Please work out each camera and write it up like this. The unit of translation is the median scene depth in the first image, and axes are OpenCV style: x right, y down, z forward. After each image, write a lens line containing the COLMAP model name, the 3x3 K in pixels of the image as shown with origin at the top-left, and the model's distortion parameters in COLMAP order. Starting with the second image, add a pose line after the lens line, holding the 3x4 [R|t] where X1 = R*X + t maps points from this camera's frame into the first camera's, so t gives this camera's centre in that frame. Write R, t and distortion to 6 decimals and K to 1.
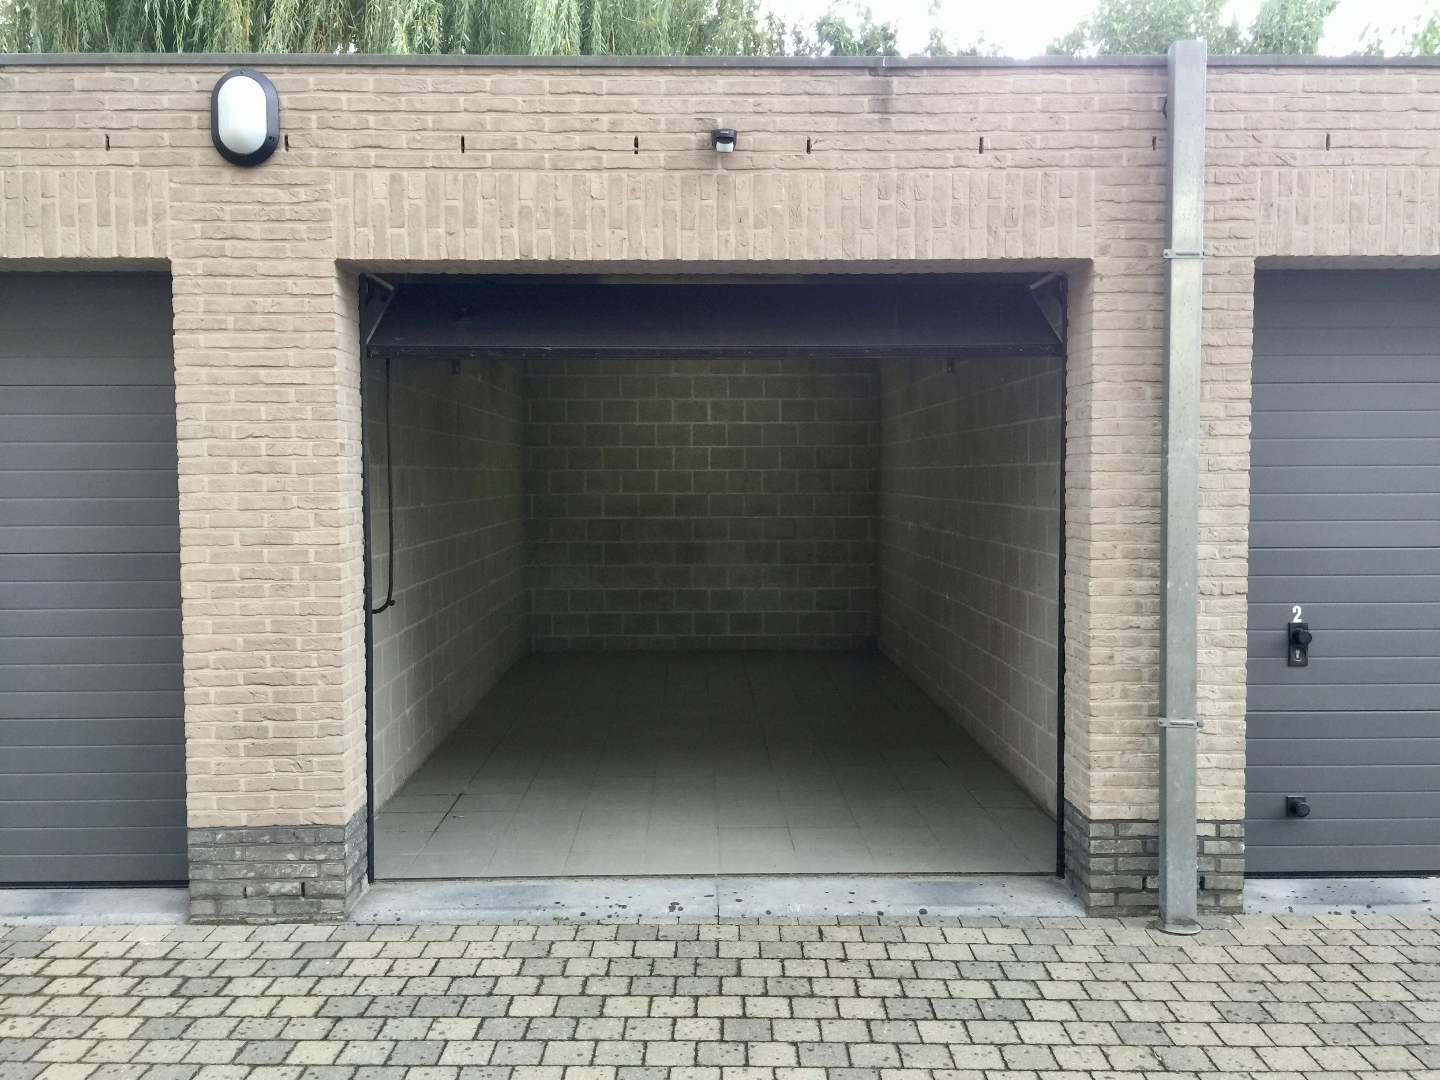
lens RADIAL K [[1291.1, 0, 720.0], [0, 1291.1, 540.0], [0, 0, 1]] dist [0.053853, -0.082873]
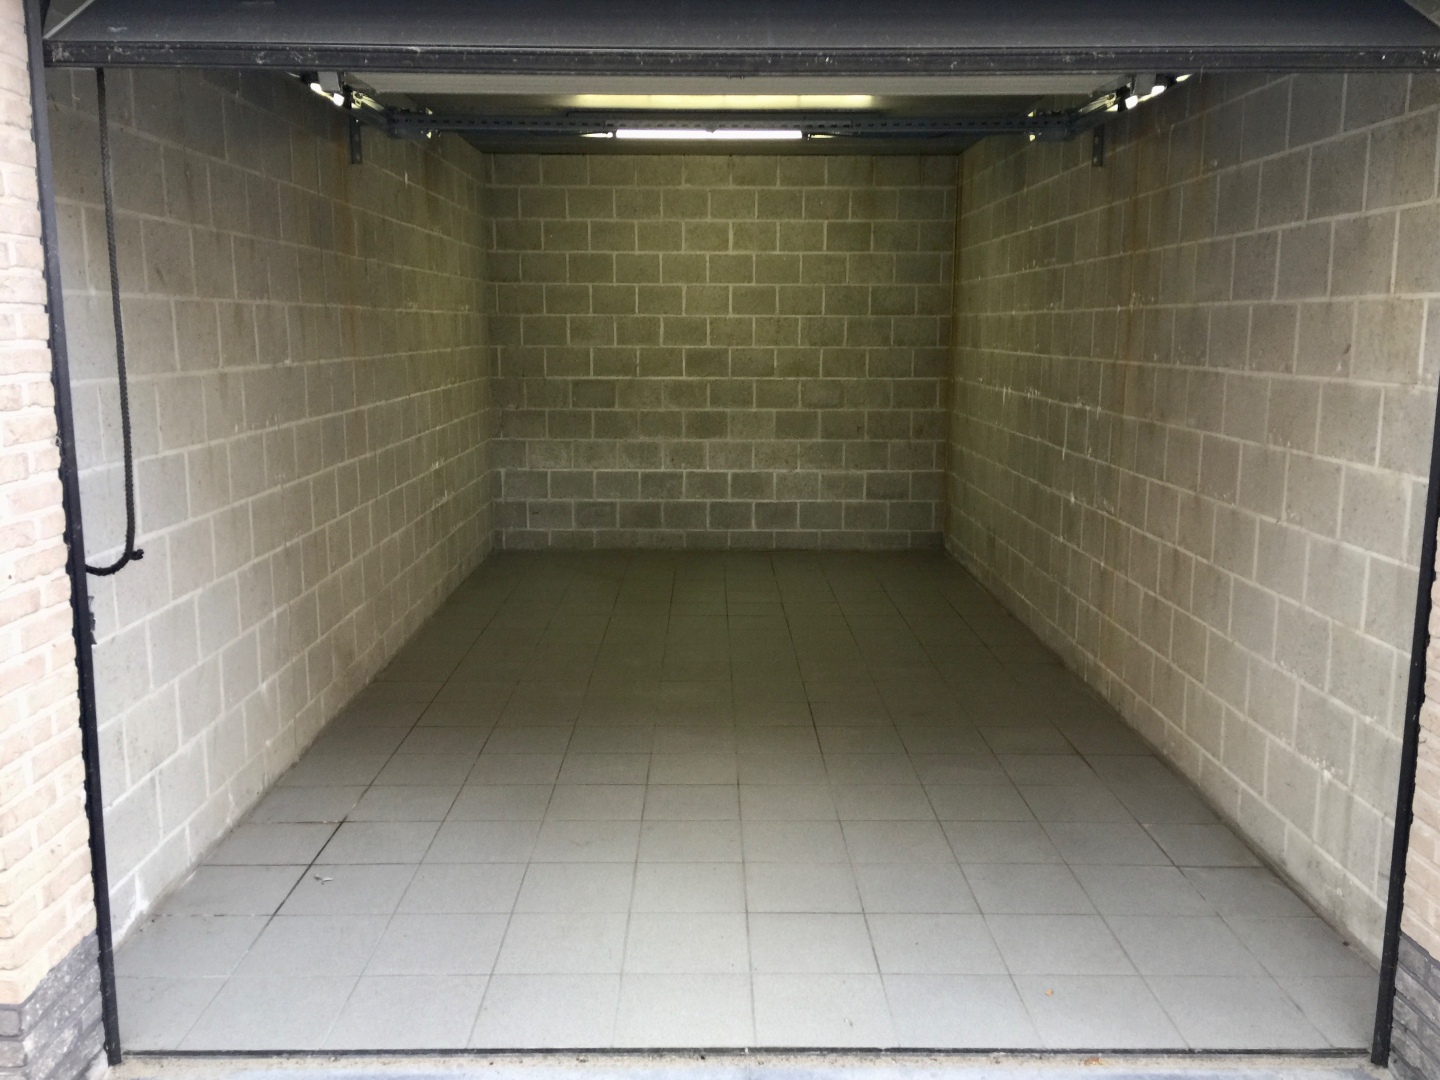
lens RADIAL K [[1291.1, 0, 720.0], [0, 1291.1, 540.0], [0, 0, 1]] dist [0.053853, -0.082873]
pose [[0.999895, 0.008641, -0.011625, -0.004702], [-0.007268, 0.993522, 0.113403, -0.009262], [0.012529, -0.113307, 0.993481, 0.230888]]
